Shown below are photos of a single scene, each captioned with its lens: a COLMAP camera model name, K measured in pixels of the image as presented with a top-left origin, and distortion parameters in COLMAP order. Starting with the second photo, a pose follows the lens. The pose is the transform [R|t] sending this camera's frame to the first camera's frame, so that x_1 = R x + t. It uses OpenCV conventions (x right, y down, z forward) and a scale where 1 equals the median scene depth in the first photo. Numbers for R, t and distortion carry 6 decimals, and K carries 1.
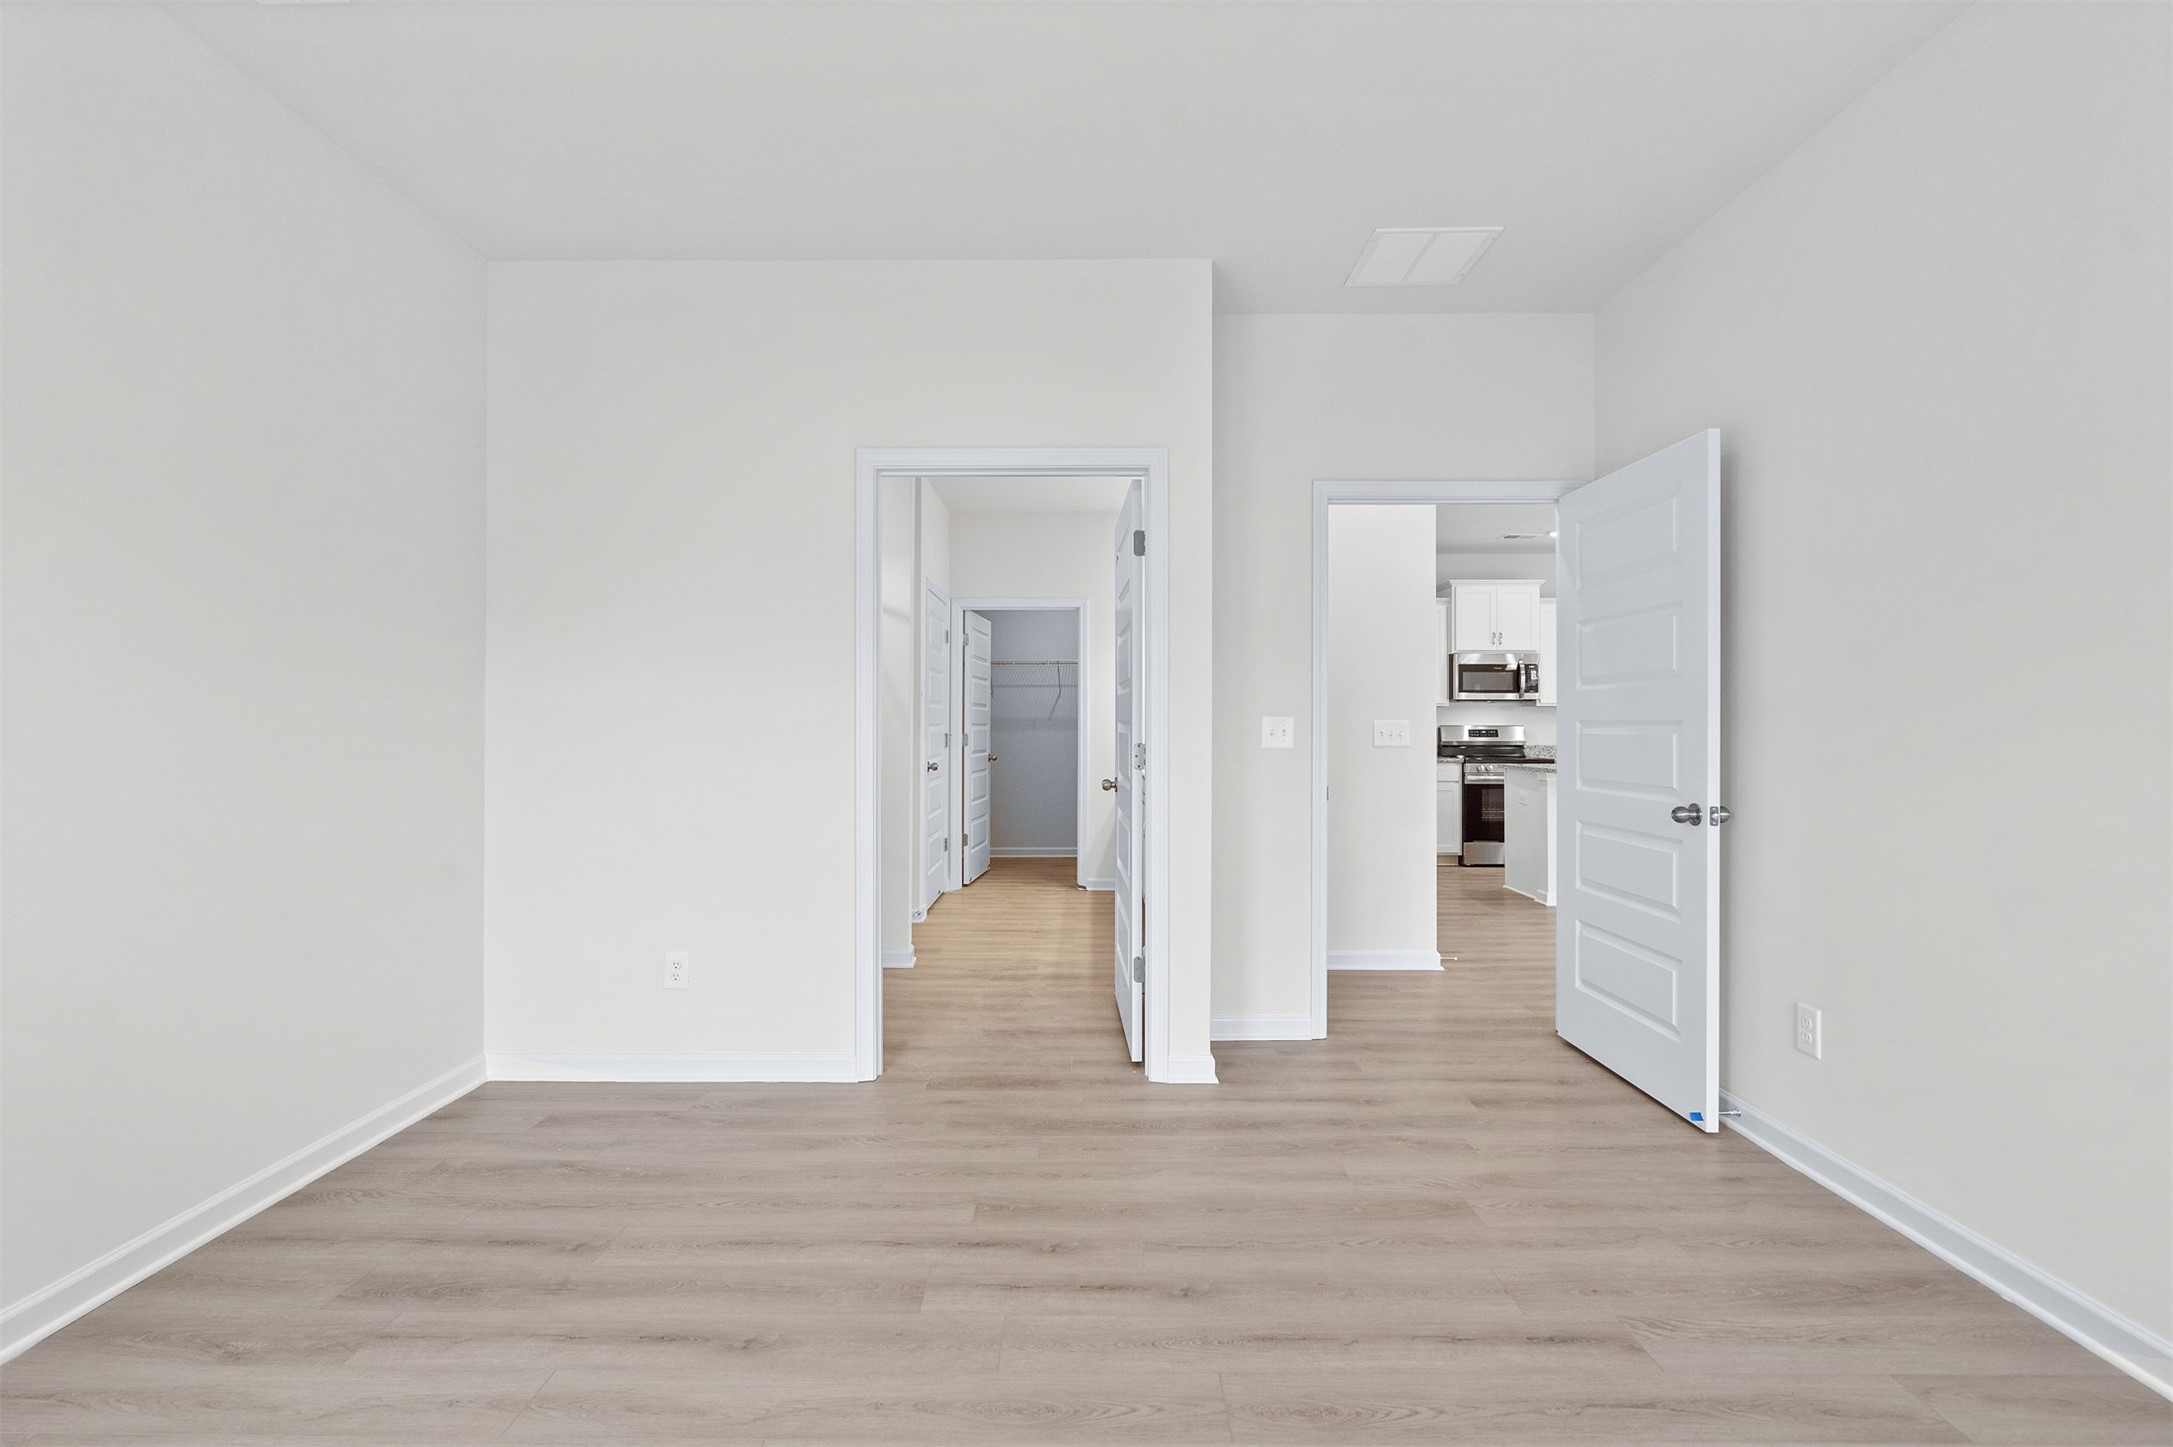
lens RADIAL K [[1013.3, 0, 1086.3], [0, 1013.3, 723.7], [0, 0, 1]] dist [0.013968, 0.000646]
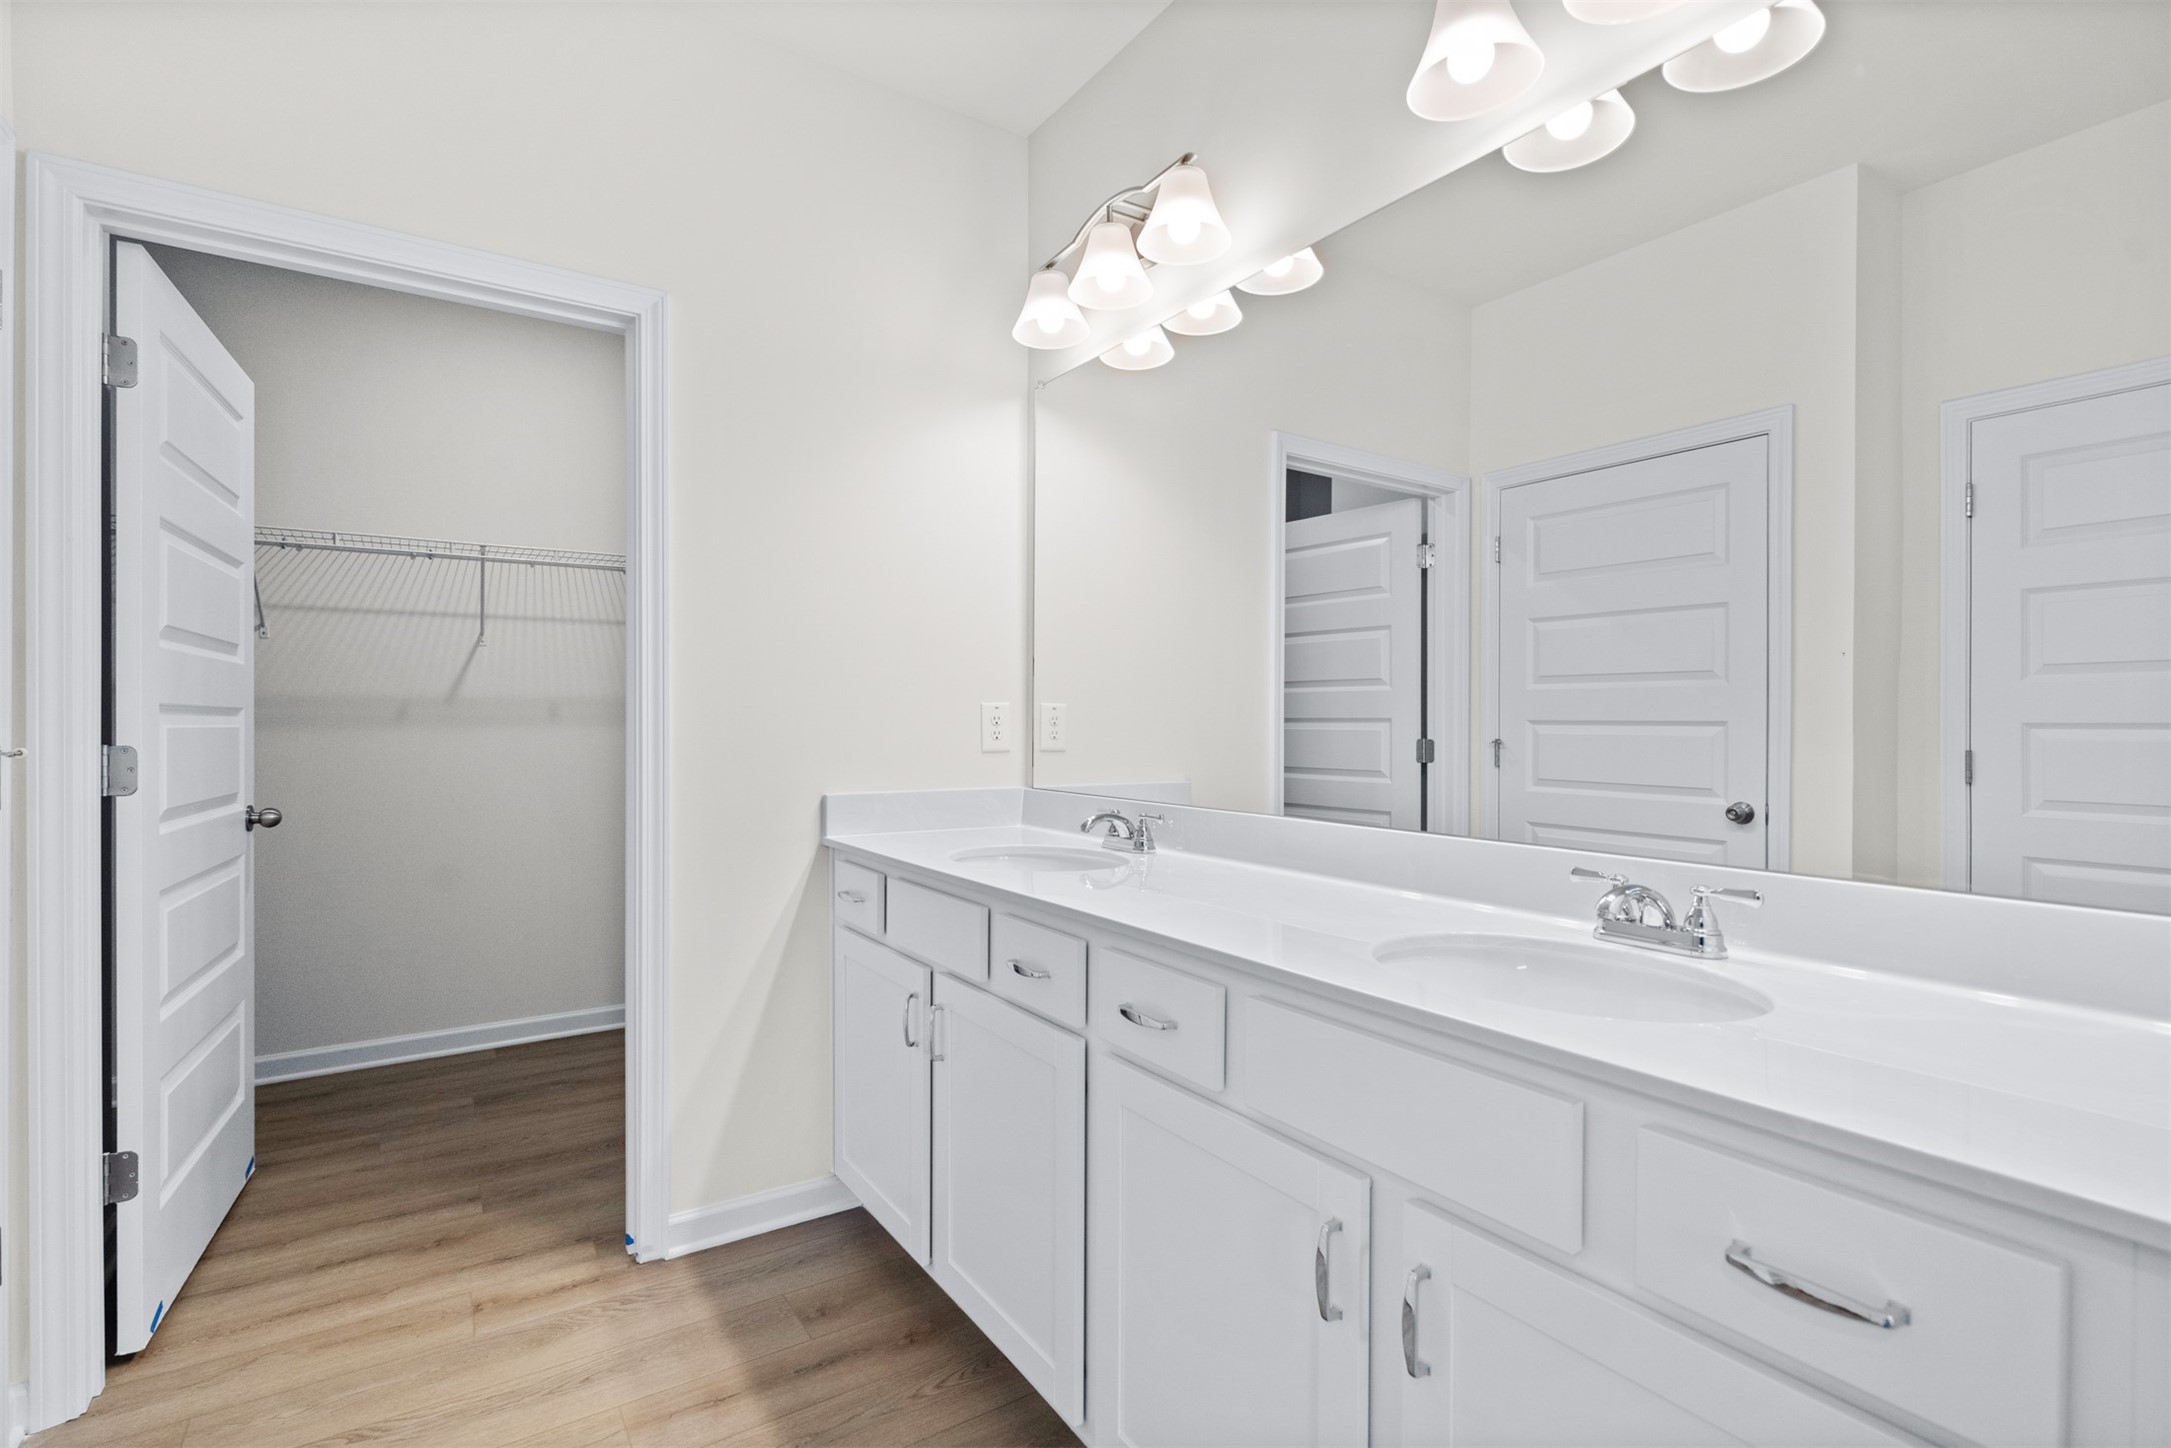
lens RADIAL K [[1012.3, 0, 1077.6], [0, 1012.3, 729.2], [0, 0, 1]] dist [0.013968, 0.000646]
pose [[0.833499, -0.006025, 0.552488, -0.062831], [-0.001699, 0.999908, 0.013467, 0.001423], [-0.552518, -0.012164, 0.833412, 0.659518]]
